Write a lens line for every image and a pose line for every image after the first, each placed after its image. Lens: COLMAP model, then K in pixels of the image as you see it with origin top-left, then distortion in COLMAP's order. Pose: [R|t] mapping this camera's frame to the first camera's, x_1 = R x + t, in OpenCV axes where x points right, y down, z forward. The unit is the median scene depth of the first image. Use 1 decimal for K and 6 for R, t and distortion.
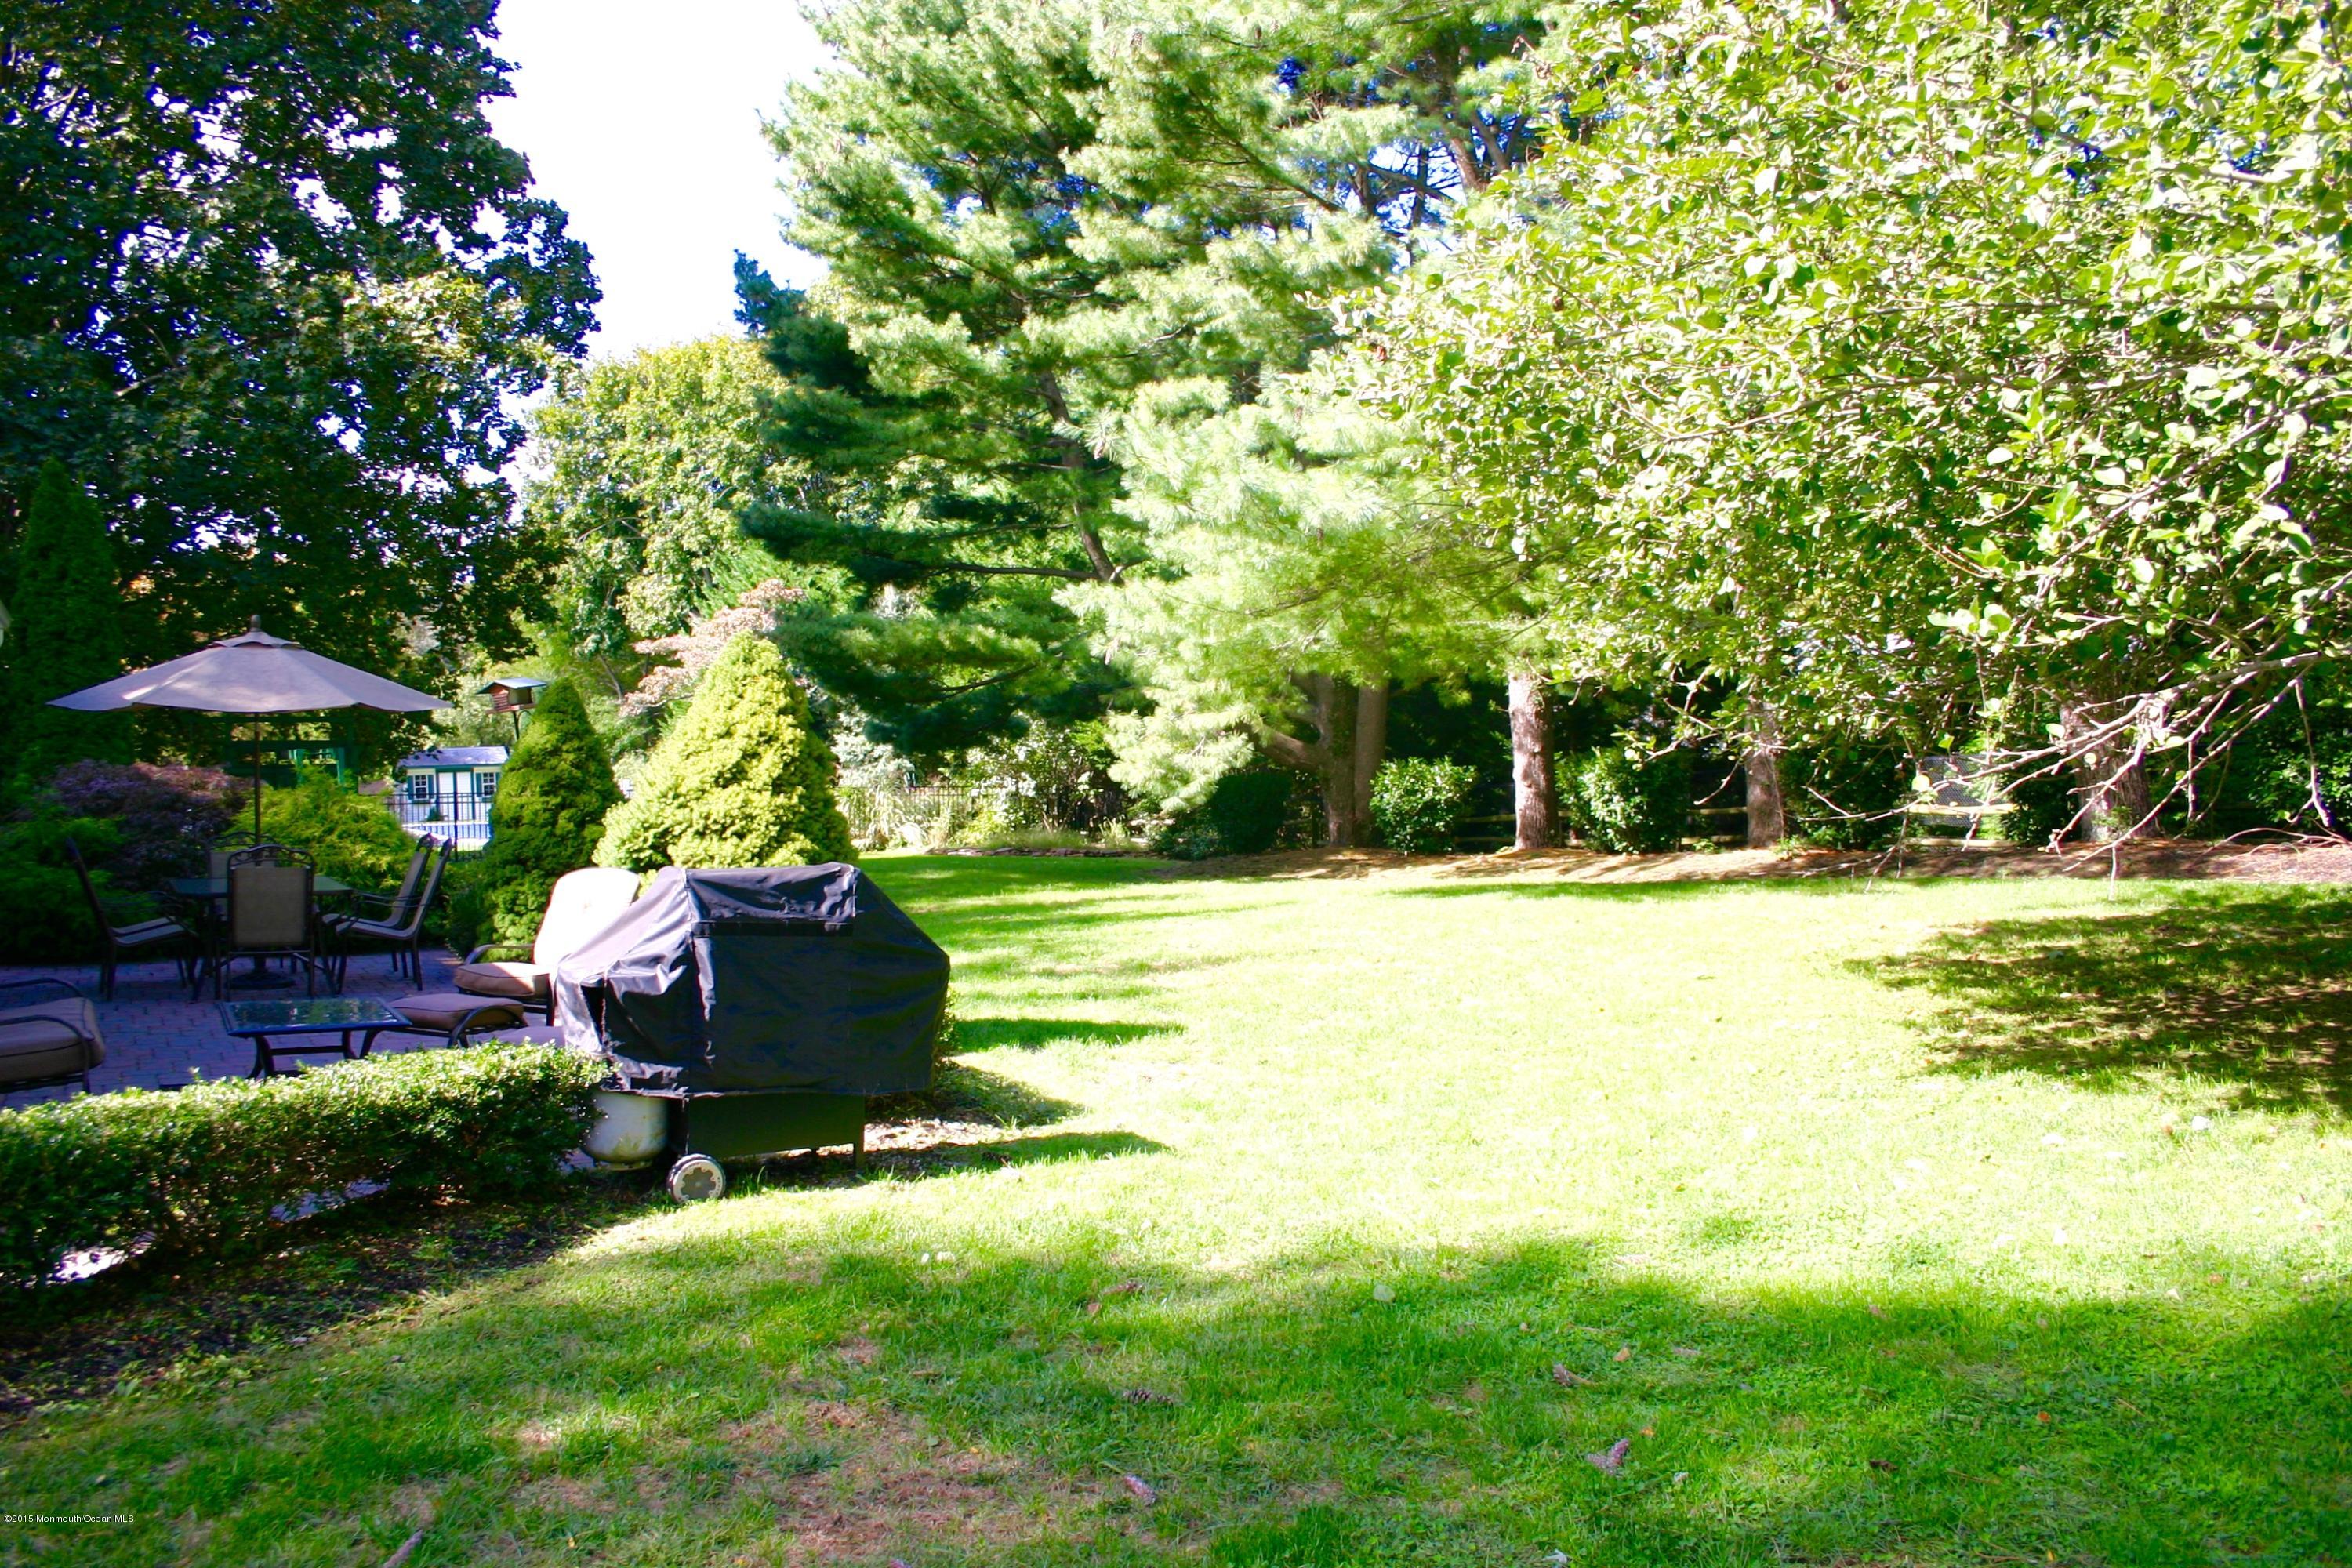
lens RADIAL K [[1941.7, 0, 1183.8], [0, 1941.7, 792.6], [0, 0, 1]] dist [-0.124267, 0.064214]
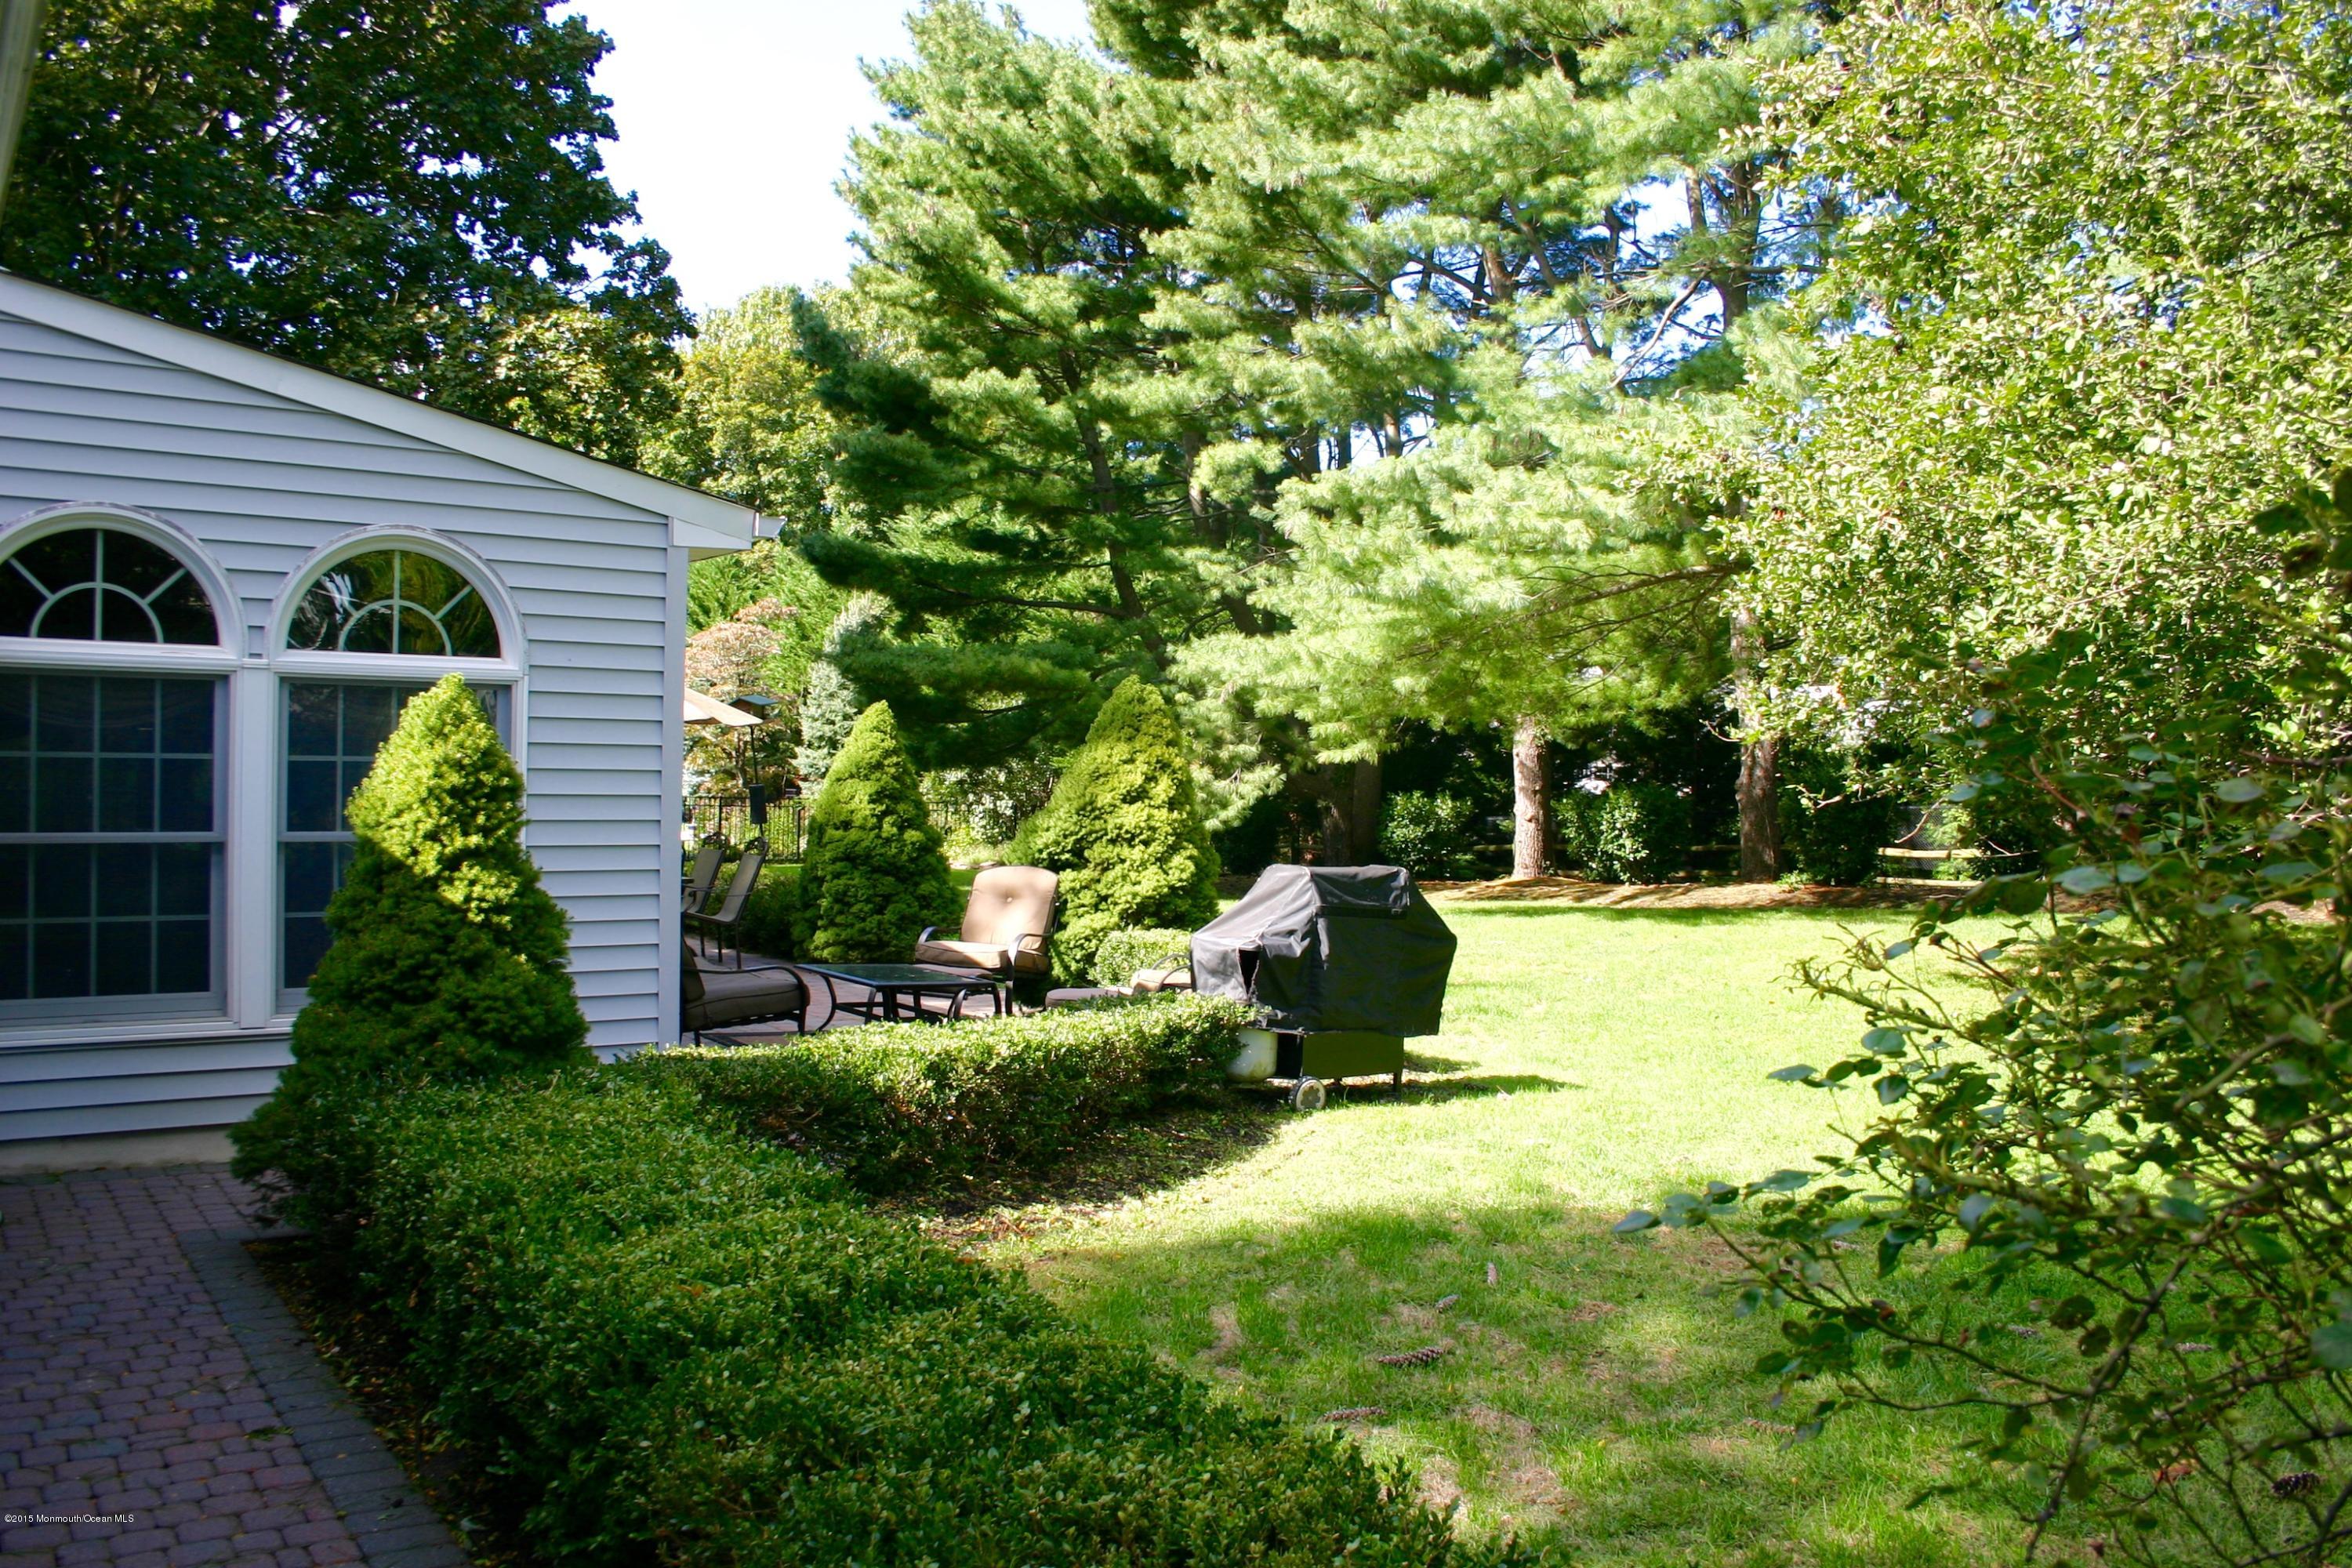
lens RADIAL K [[1941.7, 0, 1200.0], [0, 1941.7, 774.2], [0, 0, 1]] dist [-0.124267, 0.064214]
pose [[0.994965, 0.035043, 0.093902, -0.116858], [-0.033005, 0.999187, -0.023160, 0.002160], [-0.094637, 0.019945, 0.995312, -0.089994]]
